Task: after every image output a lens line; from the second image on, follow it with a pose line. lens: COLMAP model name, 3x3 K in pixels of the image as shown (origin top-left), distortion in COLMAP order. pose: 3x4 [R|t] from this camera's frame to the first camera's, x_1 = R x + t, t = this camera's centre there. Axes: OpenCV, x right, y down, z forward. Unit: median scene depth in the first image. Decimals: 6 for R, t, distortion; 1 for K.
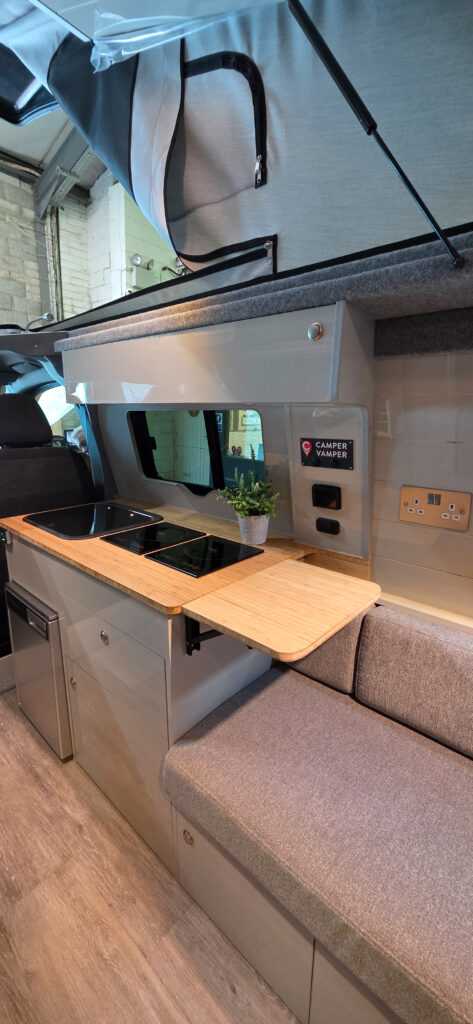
lens RADIAL K [[407.5, 0, 234.9], [0, 407.5, 507.8], [0, 0, 1]] dist [0.001717, 0.000005]
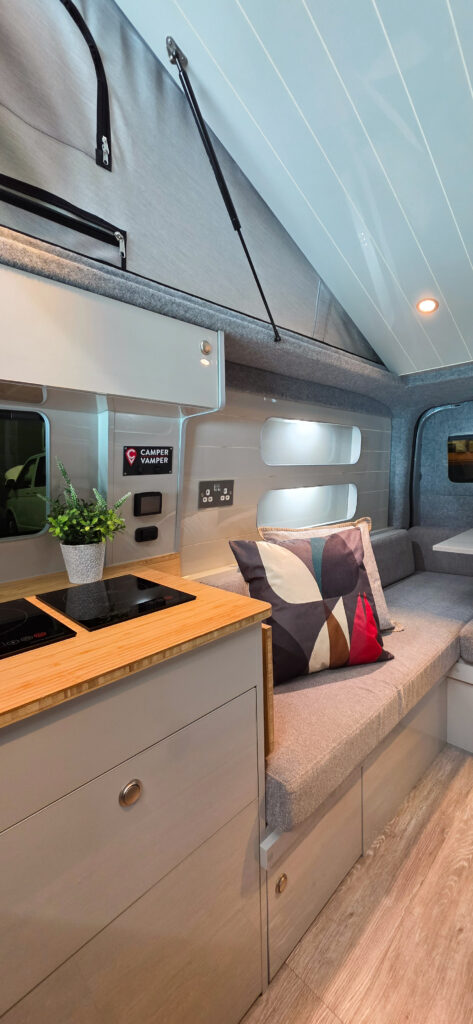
lens RADIAL K [[407.5, 0, 234.9], [0, 407.5, 507.8], [0, 0, 1]] dist [0.001717, 0.000005]
pose [[0.058452, -0.096552, 0.993610, -0.811589], [0.255703, 0.963556, 0.078589, -0.044456], [-0.964987, 0.249475, 0.081010, 0.748236]]
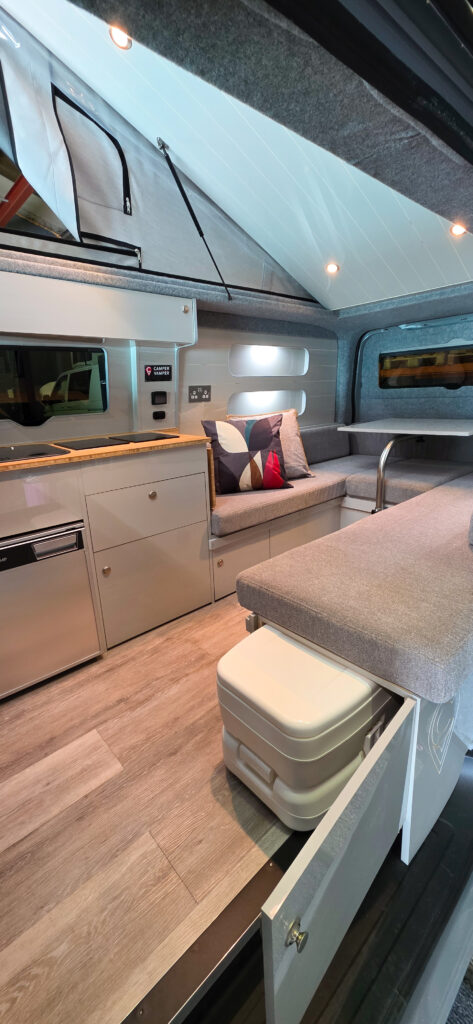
lens RADIAL K [[407.5, 0, 234.9], [0, 407.5, 507.8], [0, 0, 1]] dist [0.001717, 0.000005]
pose [[0.118137, -0.287850, 0.950361, -1.731671], [0.262253, 0.932126, 0.249727, 0.069451], [-0.957740, 0.219733, 0.185609, 0.455656]]
